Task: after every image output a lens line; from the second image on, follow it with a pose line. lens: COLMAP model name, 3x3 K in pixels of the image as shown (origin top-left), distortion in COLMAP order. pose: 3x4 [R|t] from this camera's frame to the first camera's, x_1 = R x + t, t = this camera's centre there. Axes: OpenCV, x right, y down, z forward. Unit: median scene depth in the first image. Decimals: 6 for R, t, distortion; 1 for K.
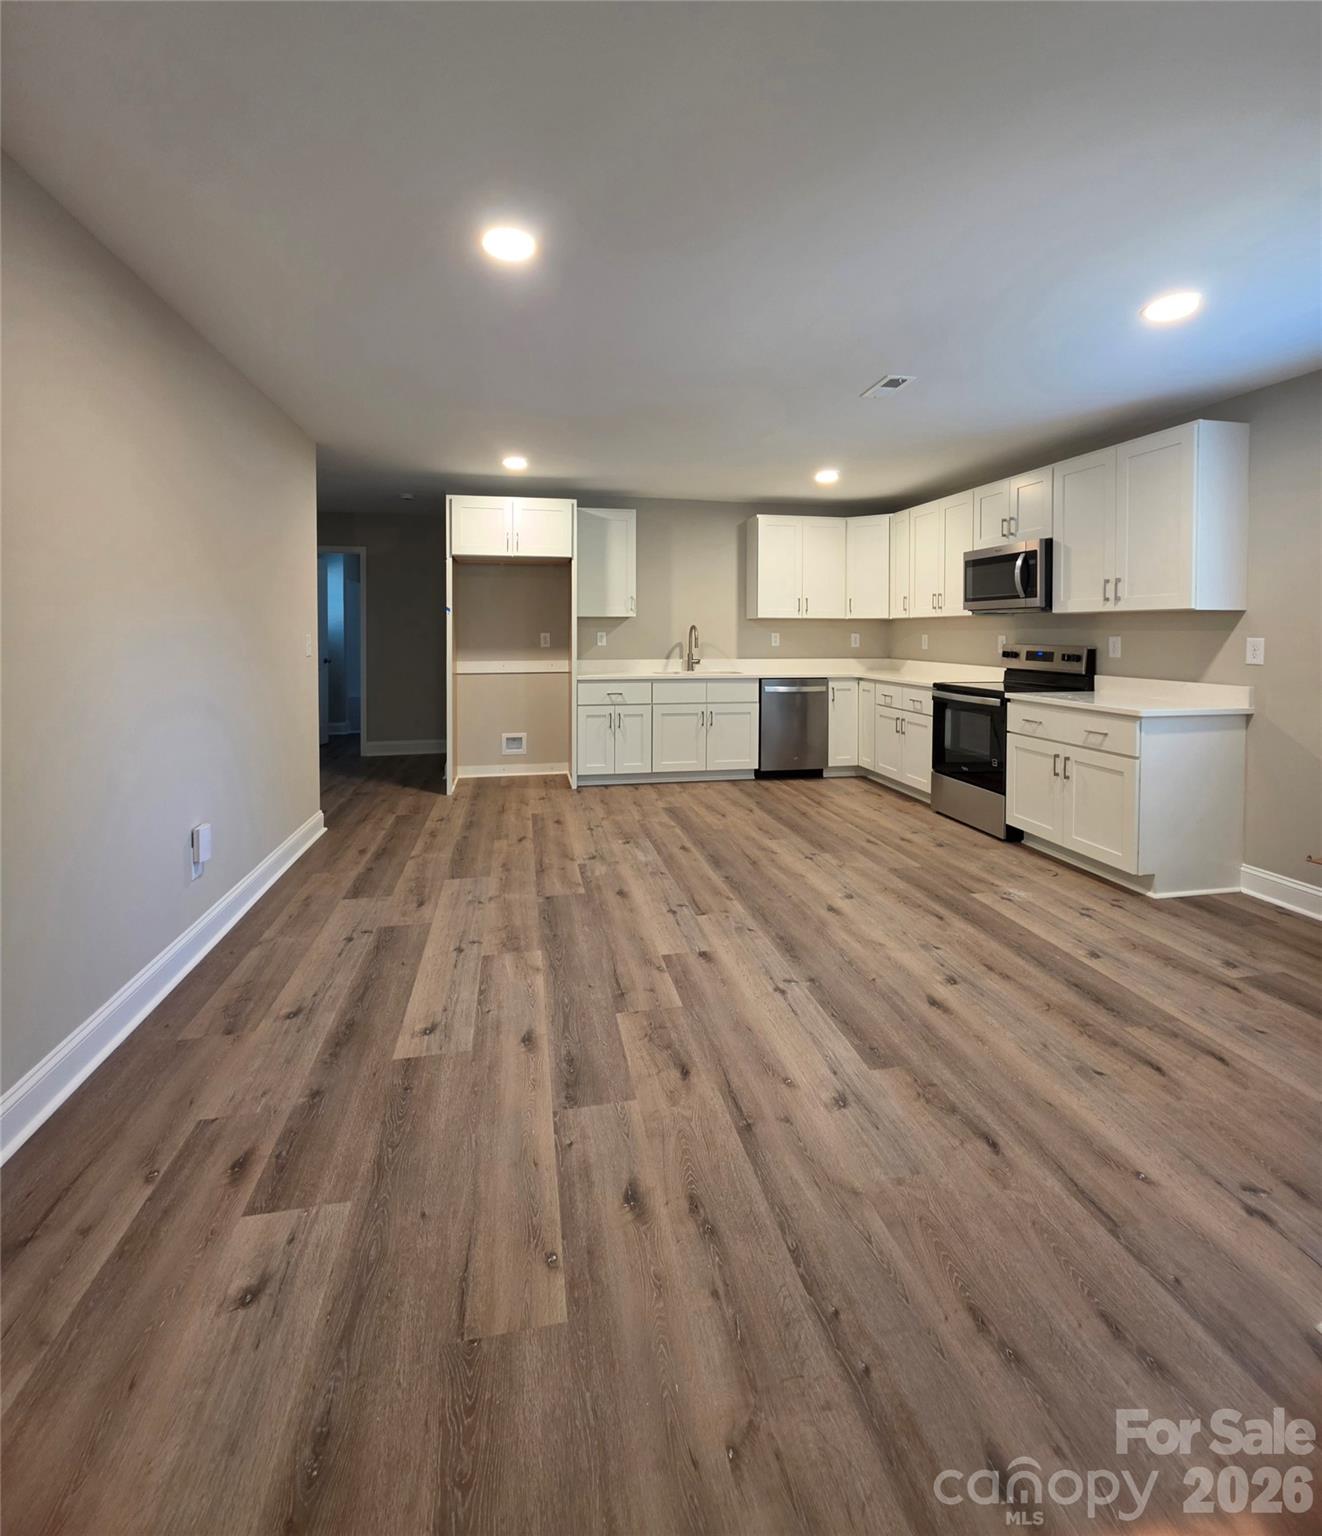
lens RADIAL K [[703.4, 0, 663.7], [0, 703.4, 646.3], [0, 0, 1]] dist [-0.001935, 0.000717]
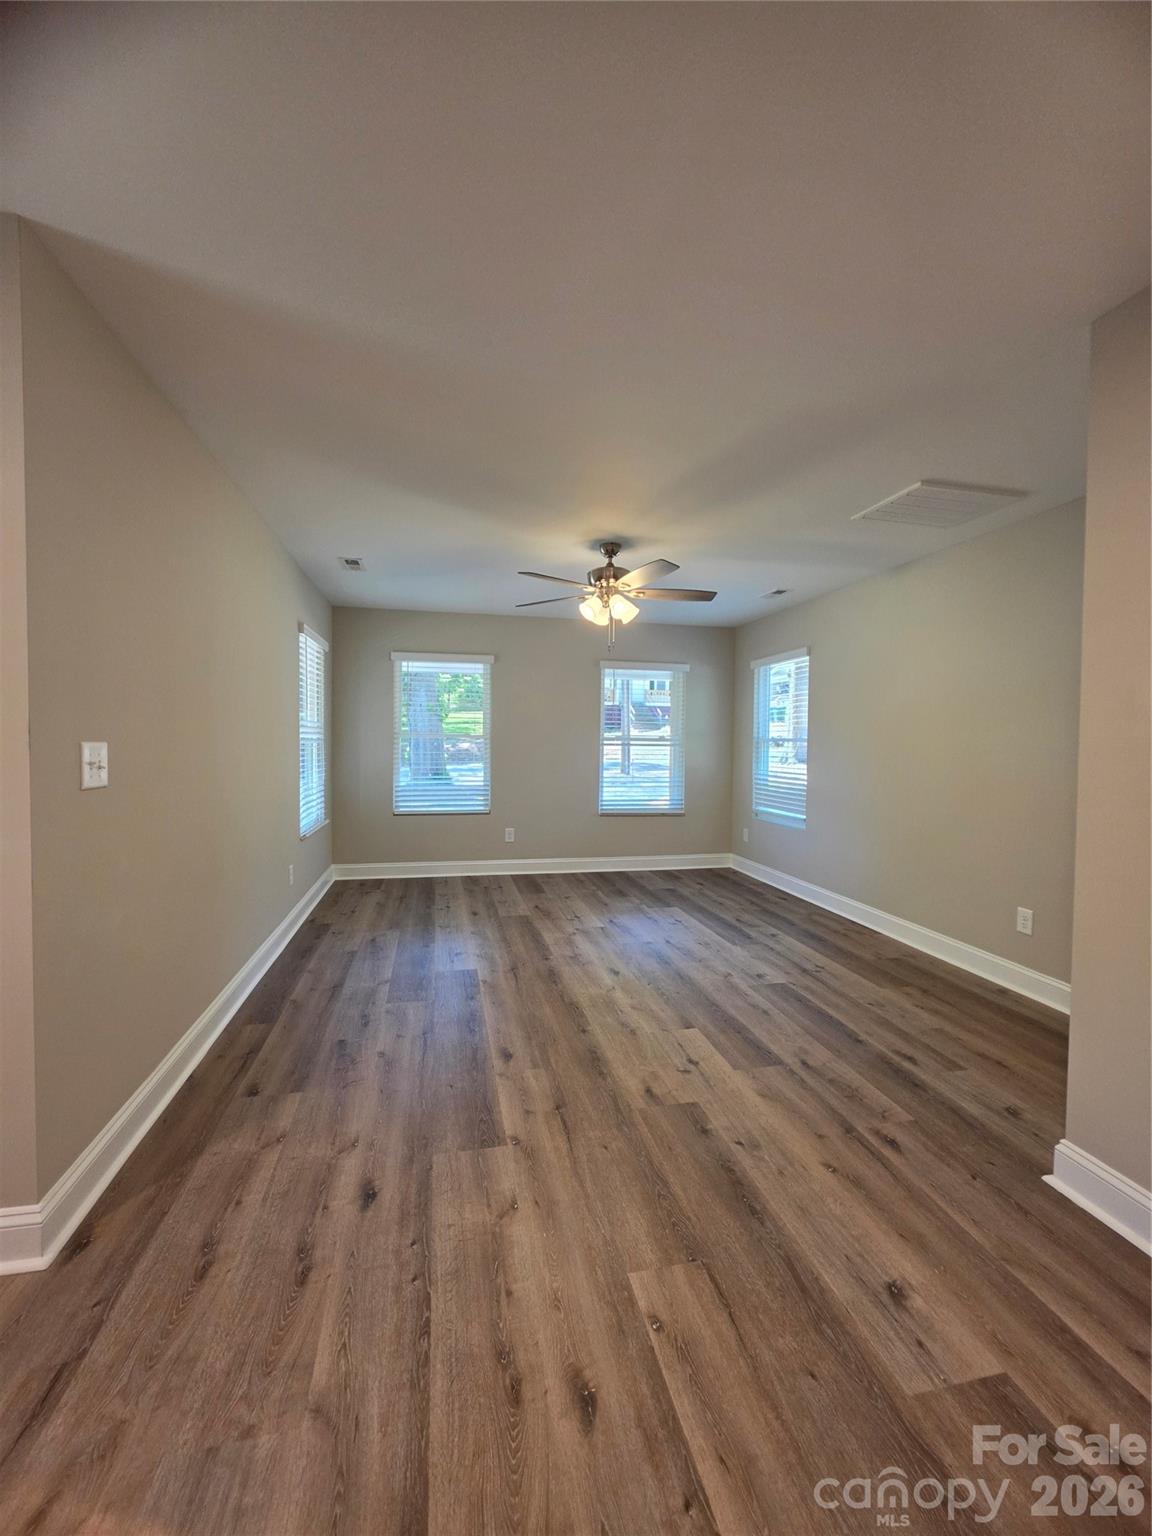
lens RADIAL K [[617.3, 0, 576.3], [0, 617.3, 761.7], [0, 0, 1]] dist [-0.002590, 0.000317]
pose [[-0.999725, -0.014484, -0.018423, -0.006811], [-0.015416, 0.998552, 0.051532, -0.024217], [0.017649, 0.051802, -0.998501, 1.581924]]
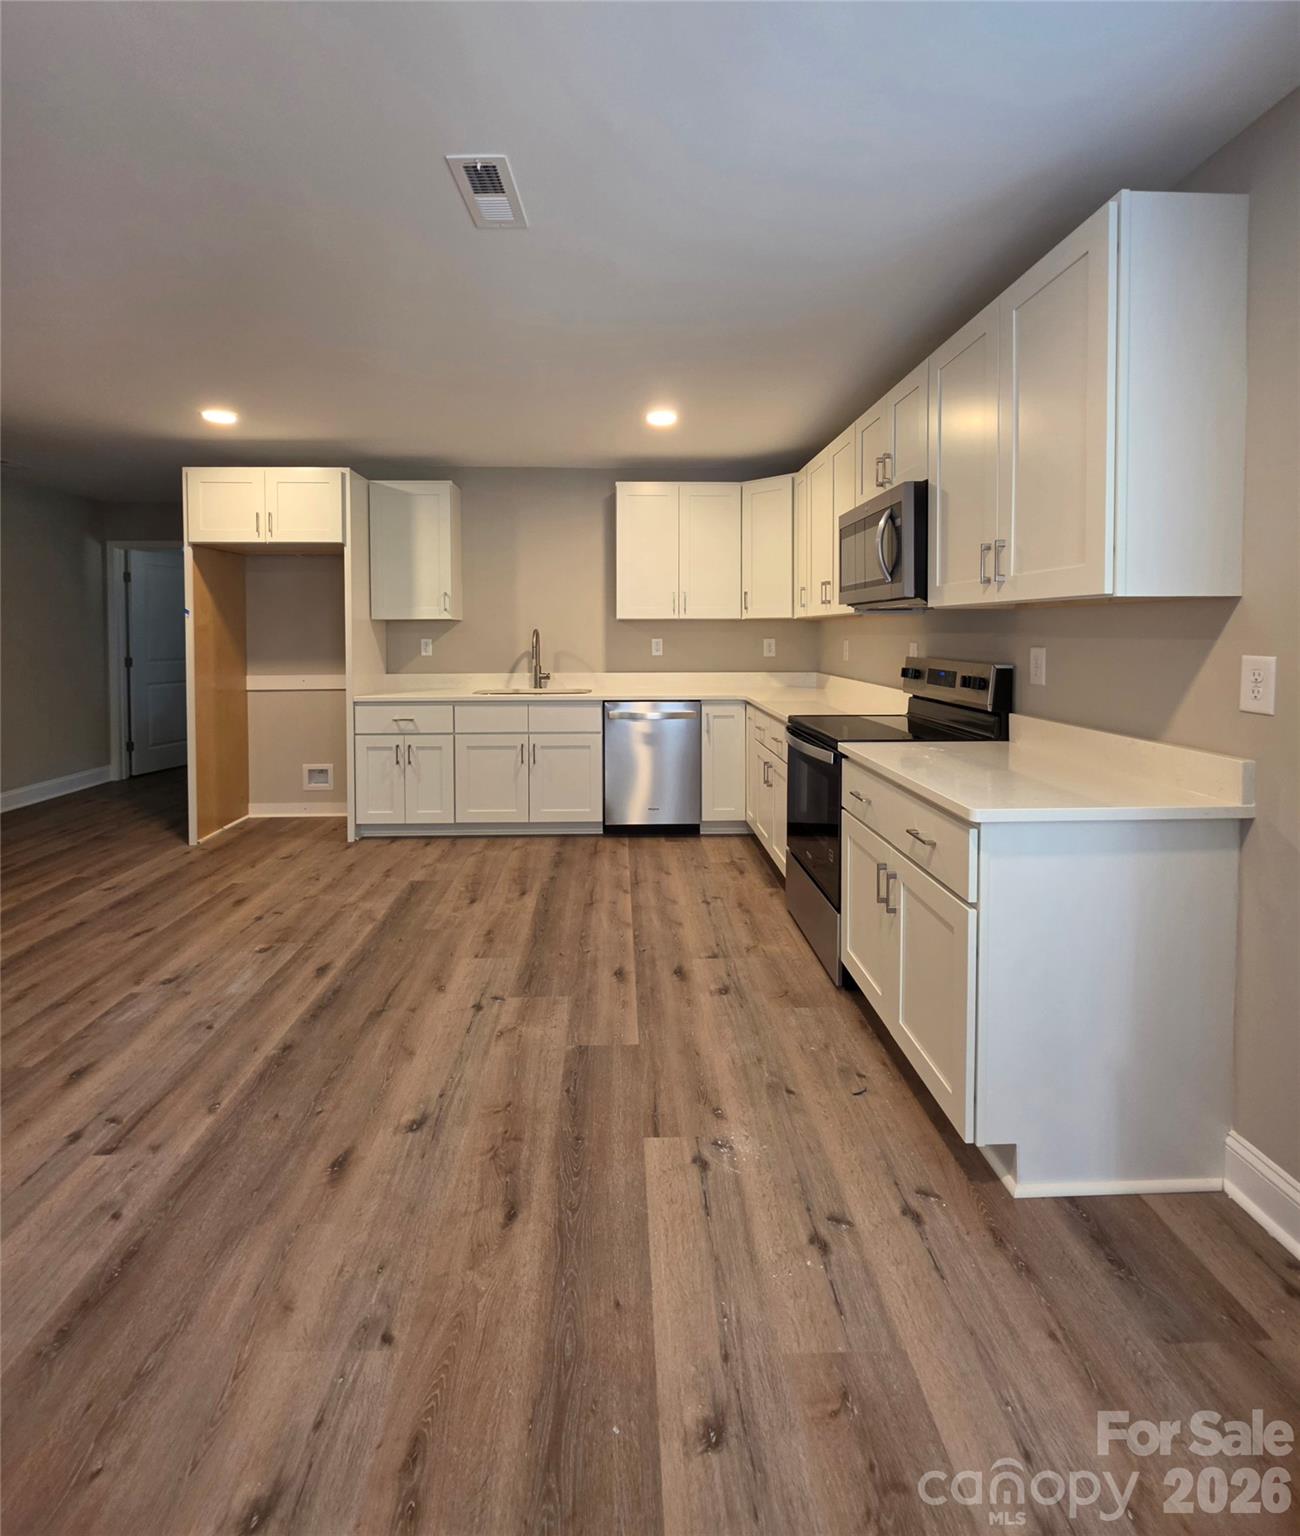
lens RADIAL K [[700.8, 0, 642.1], [0, 700.8, 651.2], [0, 0, 1]] dist [-0.002030, -0.001503]
pose [[0.985962, -0.000930, -0.166970, 0.353698], [0.001904, 0.999982, 0.005676, -0.012483], [0.166961, -0.005914, 0.985946, 0.326819]]
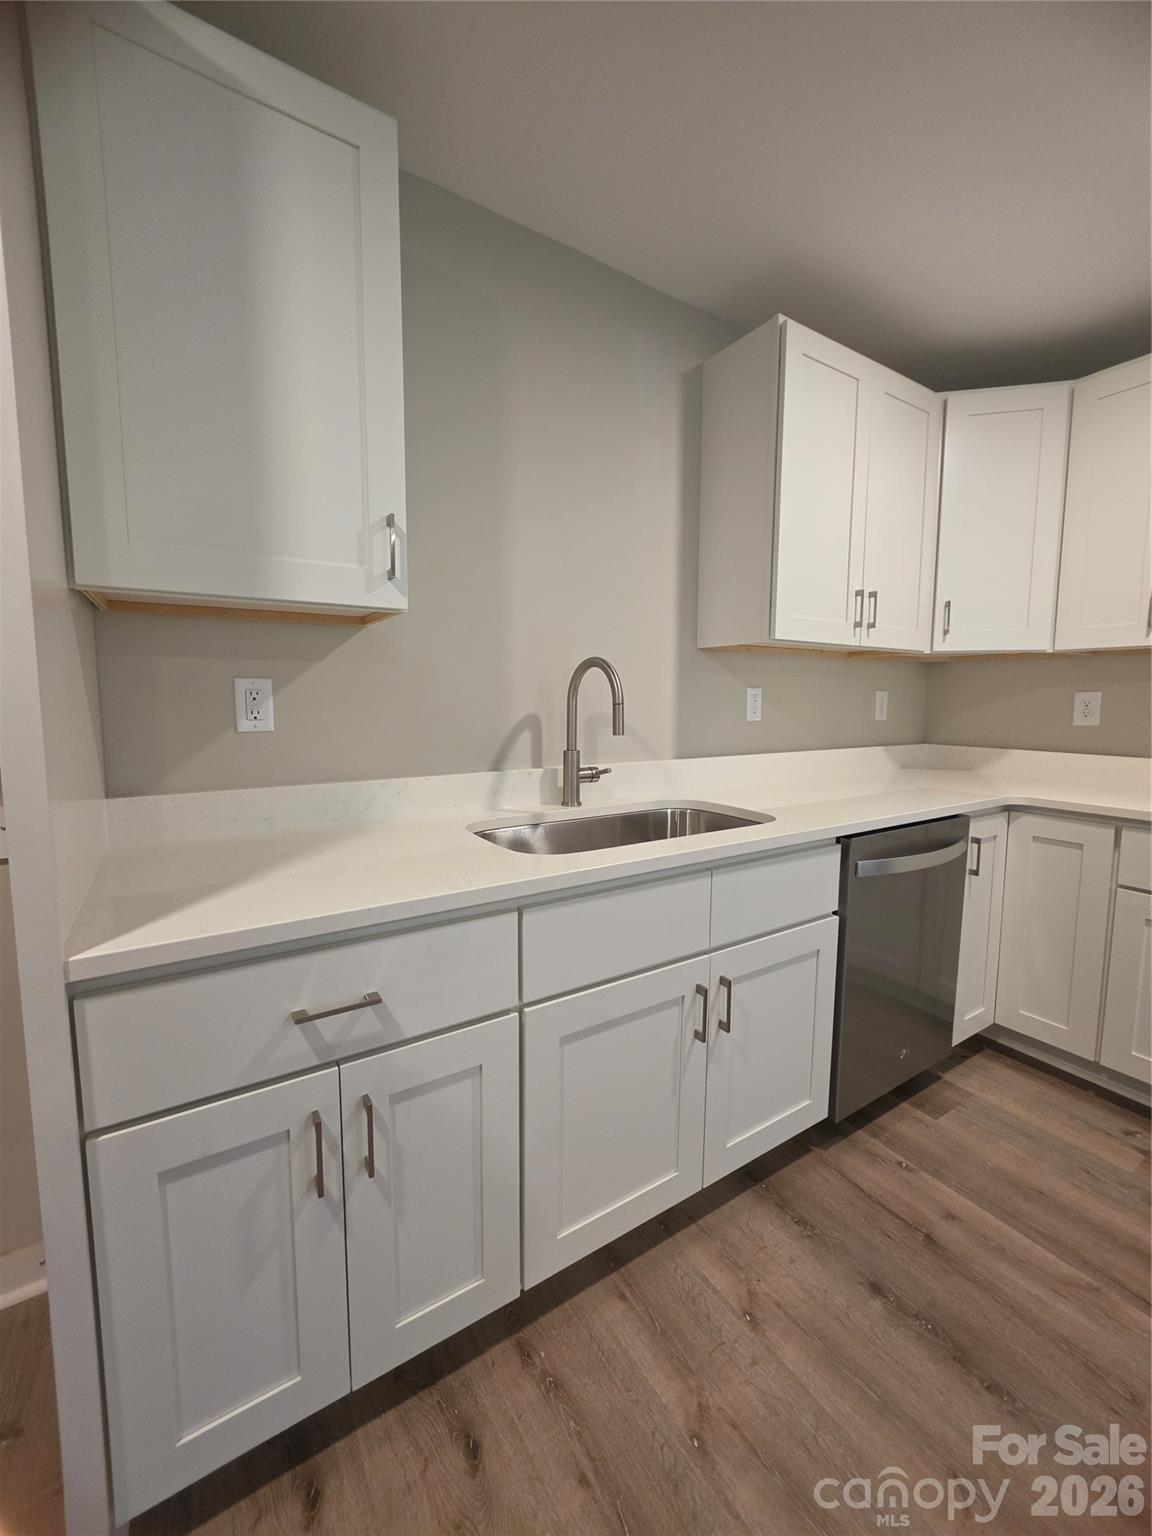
lens RADIAL K [[617.3, 0, 573.9], [0, 617.3, 756.6], [0, 0, 1]] dist [-0.002590, 0.000317]
pose [[0.934096, -0.034200, 0.355381, -0.075284], [0.007080, 0.996980, 0.077335, -0.010612], [-0.356953, -0.069722, 0.931517, 0.936493]]
